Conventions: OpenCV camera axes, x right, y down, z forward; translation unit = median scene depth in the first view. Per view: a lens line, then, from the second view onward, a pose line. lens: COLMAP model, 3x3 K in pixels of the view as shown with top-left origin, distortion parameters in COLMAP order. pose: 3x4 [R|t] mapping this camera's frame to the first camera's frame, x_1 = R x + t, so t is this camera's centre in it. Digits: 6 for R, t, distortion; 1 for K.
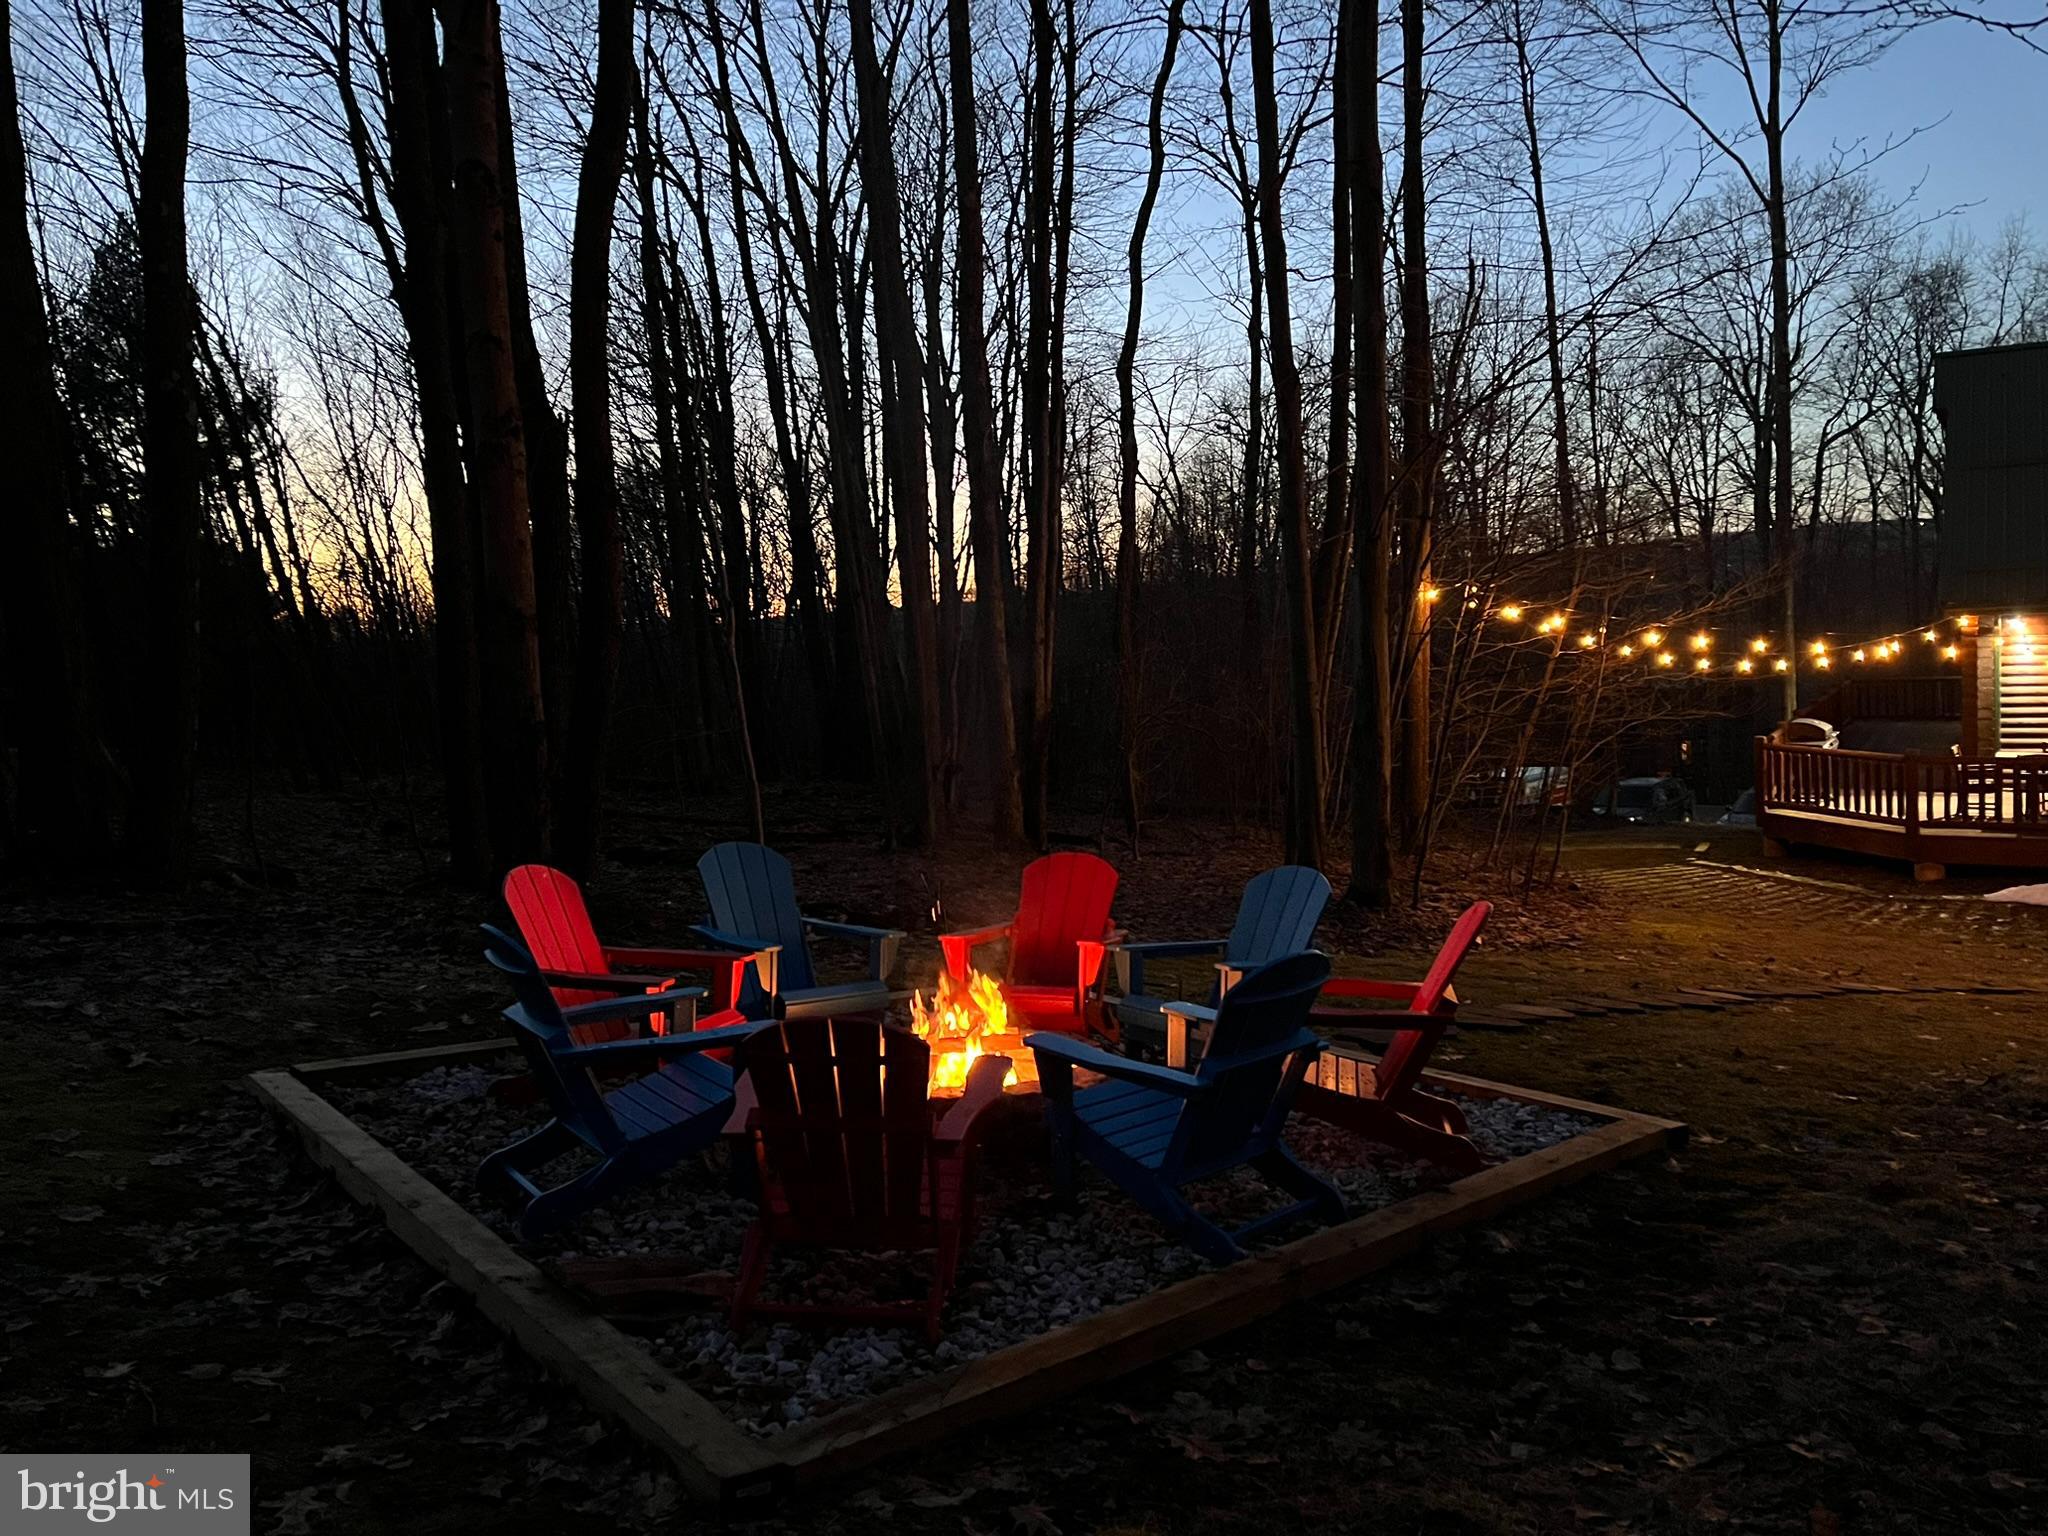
lens RADIAL K [[1564.5, 0, 1024.6], [0, 1564.5, 755.3], [0, 0, 1]] dist [0.006433, -0.002596]
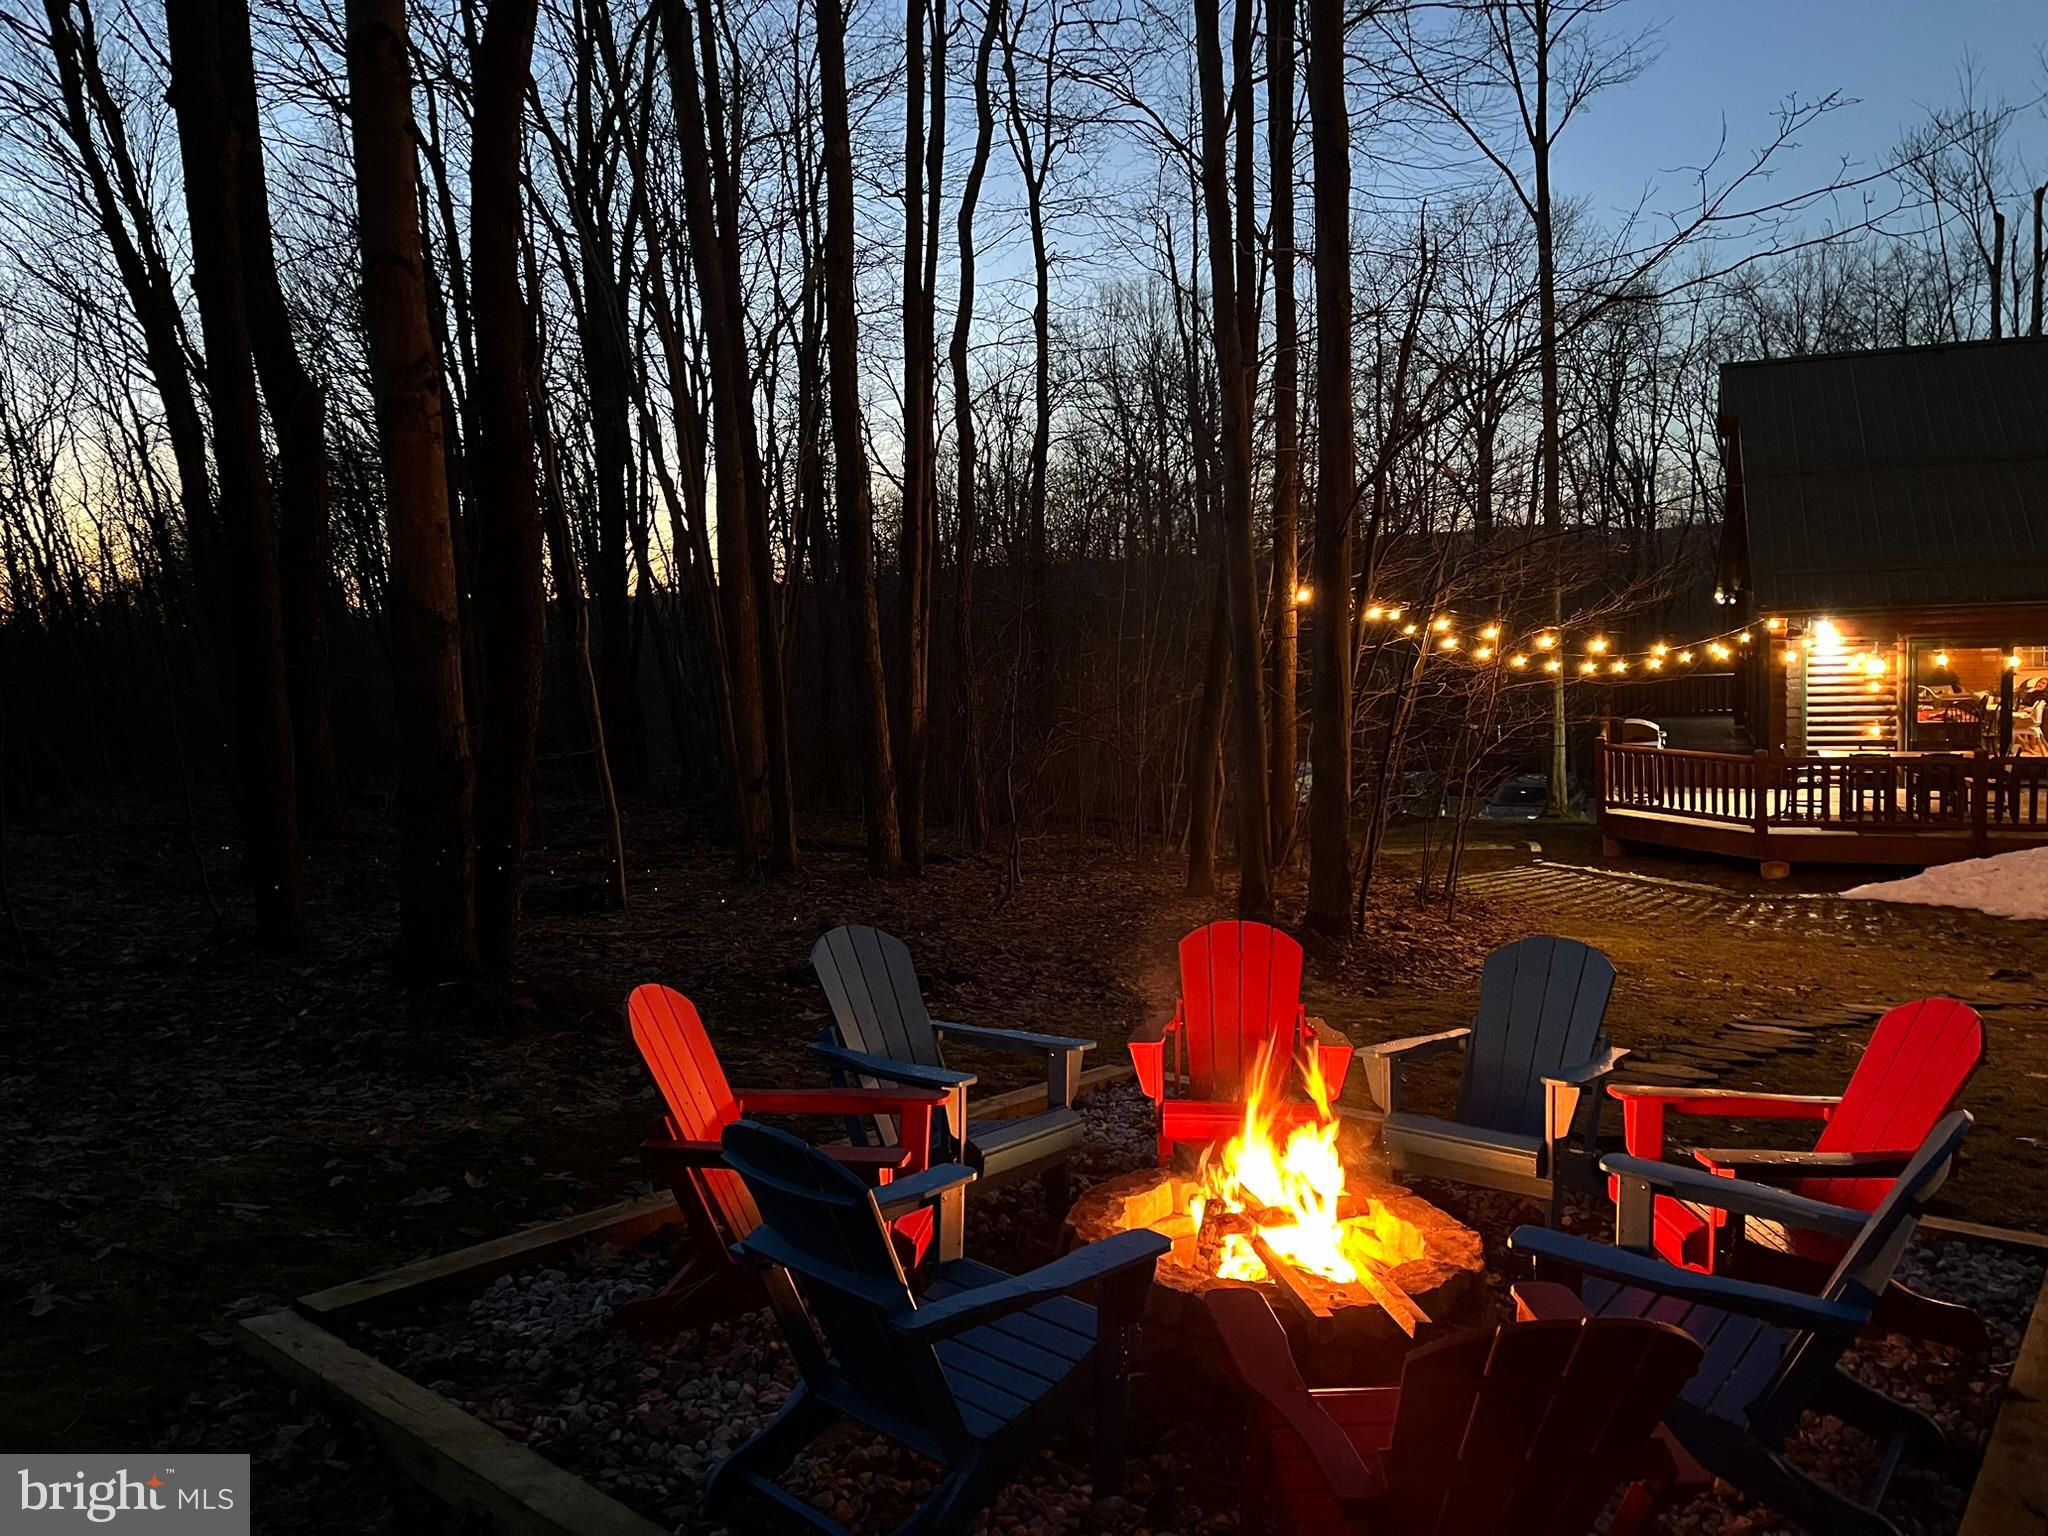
lens RADIAL K [[1558.8, 0, 1024.0], [0, 1558.8, 768.0], [0, 0, 1]] dist [0.006685, 0.005520]
pose [[0.982059, -0.014233, 0.188038, -0.083067], [0.011750, 0.999829, 0.014313, -0.010896], [-0.188209, -0.011847, 0.982058, 0.082367]]
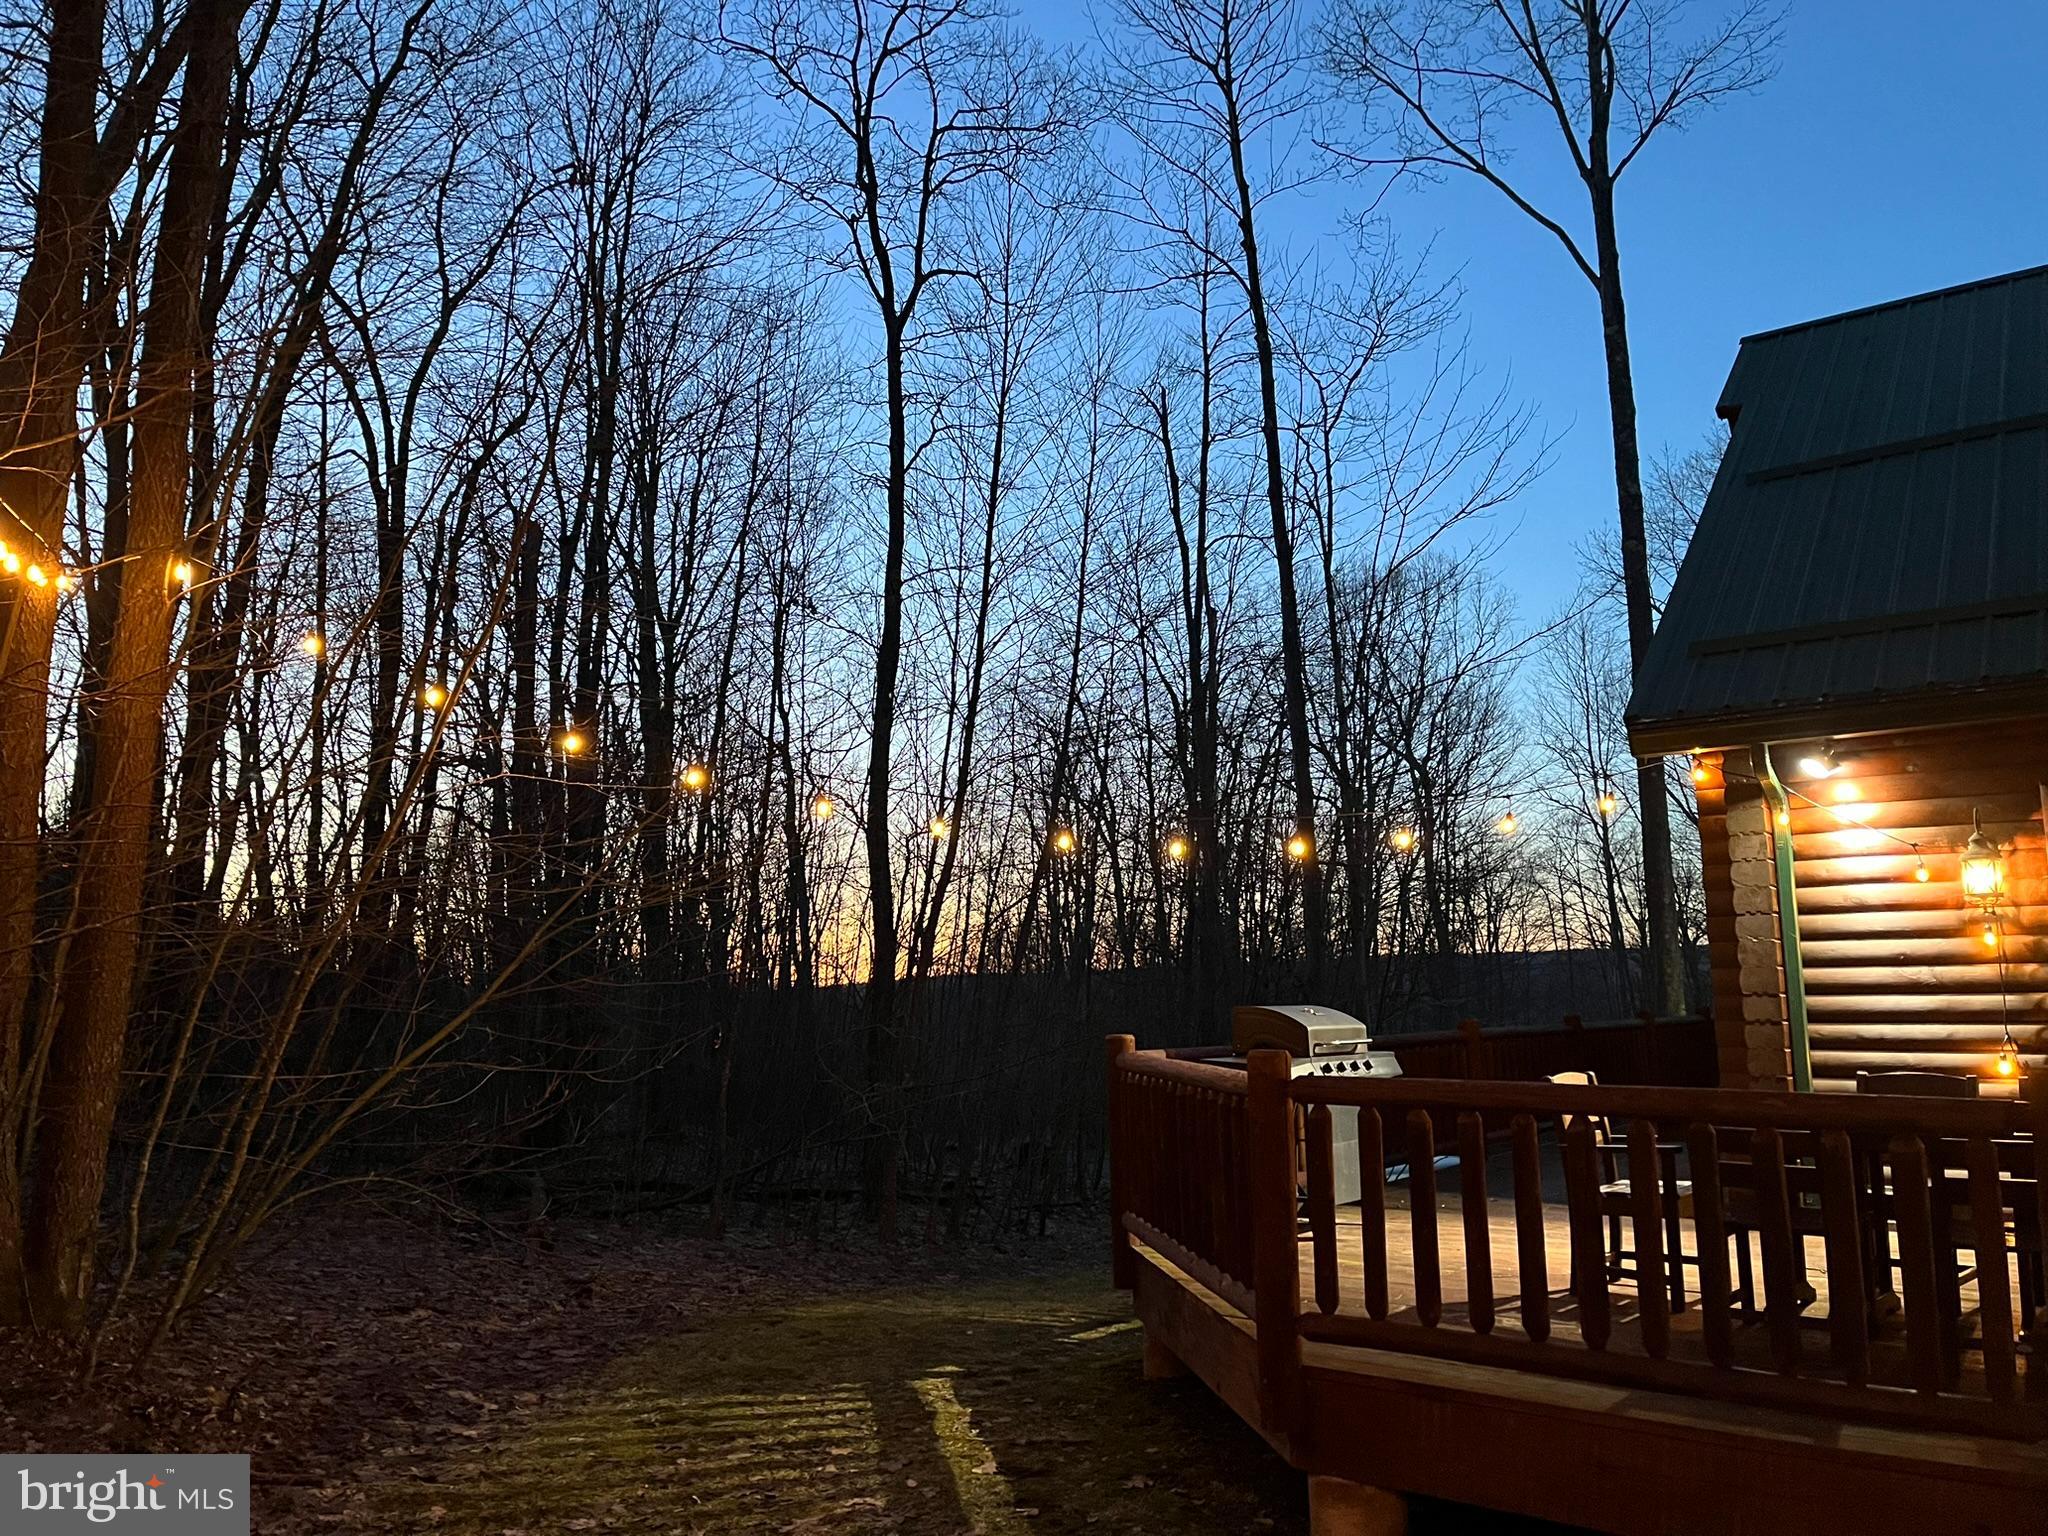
lens RADIAL K [[1558.8, 0, 1024.0], [0, 1558.8, 768.0], [0, 0, 1]] dist [0.006685, 0.005520]
pose [[0.994615, 0.025822, -0.100367, 0.476717], [-0.048231, 0.972522, -0.227761, 0.011531], [0.091728, 0.231375, 0.968531, 0.610939]]
